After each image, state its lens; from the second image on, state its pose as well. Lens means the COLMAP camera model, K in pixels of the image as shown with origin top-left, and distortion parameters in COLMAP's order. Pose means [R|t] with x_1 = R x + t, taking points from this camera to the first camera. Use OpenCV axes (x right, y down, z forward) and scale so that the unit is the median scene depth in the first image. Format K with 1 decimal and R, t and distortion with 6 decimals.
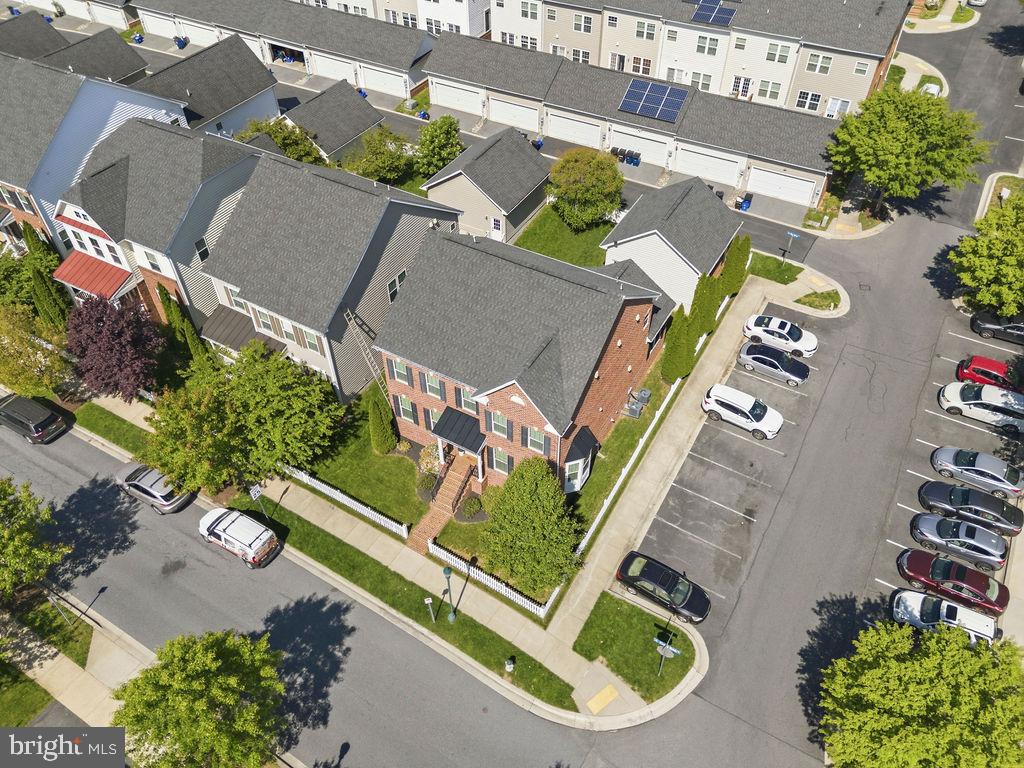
lens RADIAL K [[752.3, 0, 512.0], [0, 752.3, 384.0], [0, 0, 1]] dist [0.081344, -0.075603]
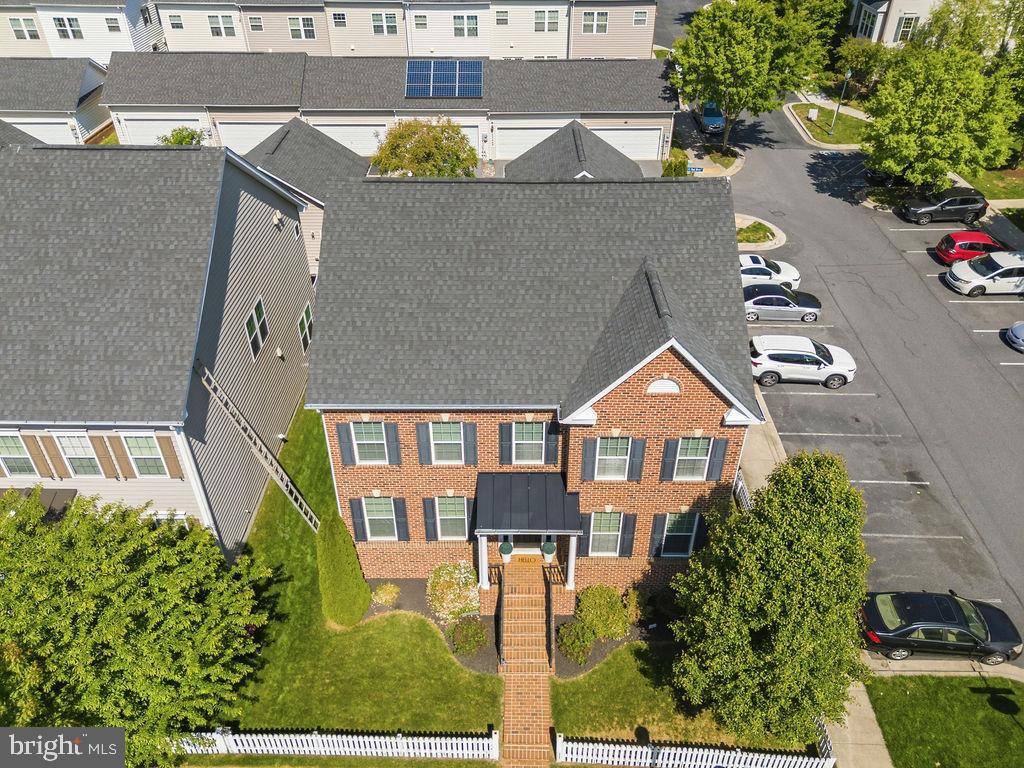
lens RADIAL K [[752.3, 0, 512.0], [0, 752.3, 384.0], [0, 0, 1]] dist [0.081344, -0.075603]
pose [[0.864976, -0.288623, 0.410504, -0.234924], [0.351078, 0.932563, -0.084081, 0.021140], [-0.358553, 0.216847, 0.907974, 0.443845]]
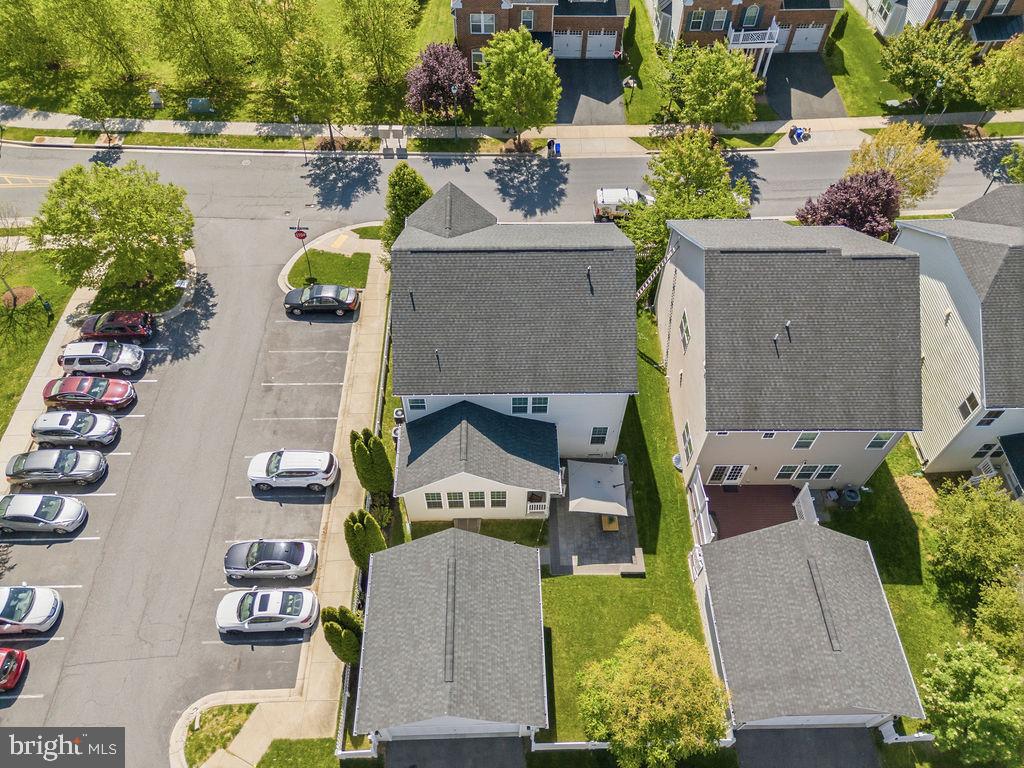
lens RADIAL K [[752.3, 0, 512.0], [0, 752.3, 384.0], [0, 0, 1]] dist [0.081344, -0.075603]
pose [[-0.853402, 0.421650, -0.306459, 0.313026], [-0.369964, -0.075803, 0.925949, -0.872467], [0.367195, 0.903585, 0.220686, 0.800742]]
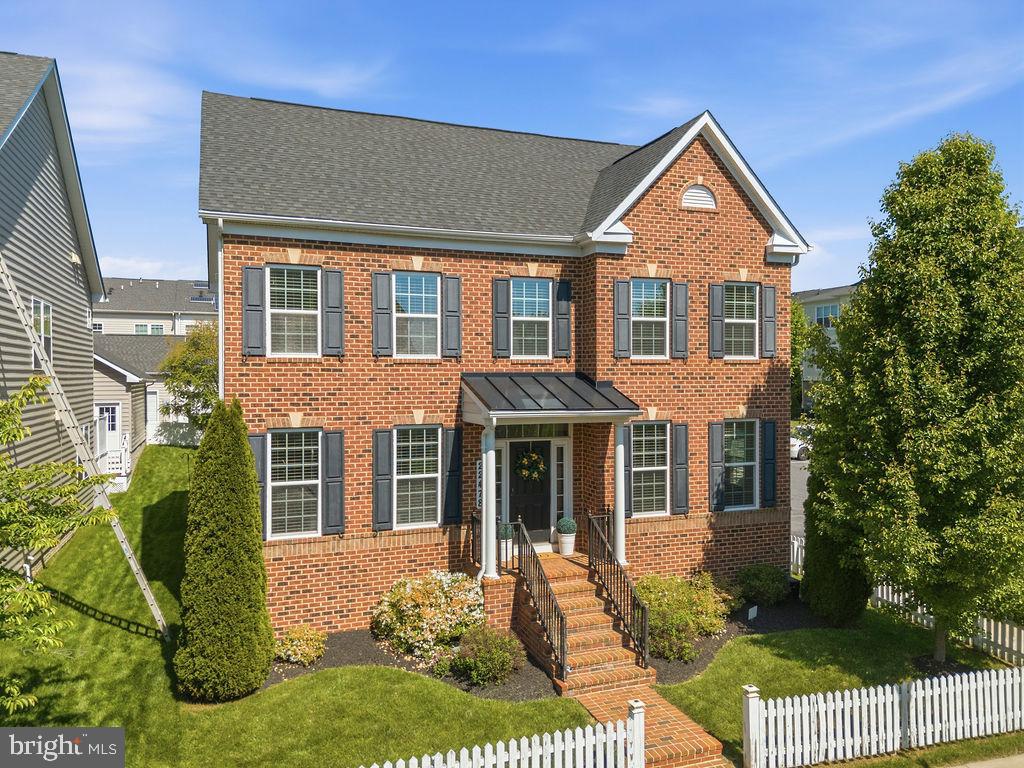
lens RADIAL K [[752.3, 0, 512.0], [0, 752.3, 384.0], [0, 0, 1]] dist [0.081344, -0.075603]
pose [[0.623529, -0.001786, 0.781798, -0.303467], [0.551450, 0.709853, -0.438192, 0.174345], [-0.554179, 0.704348, 0.443599, 0.744294]]
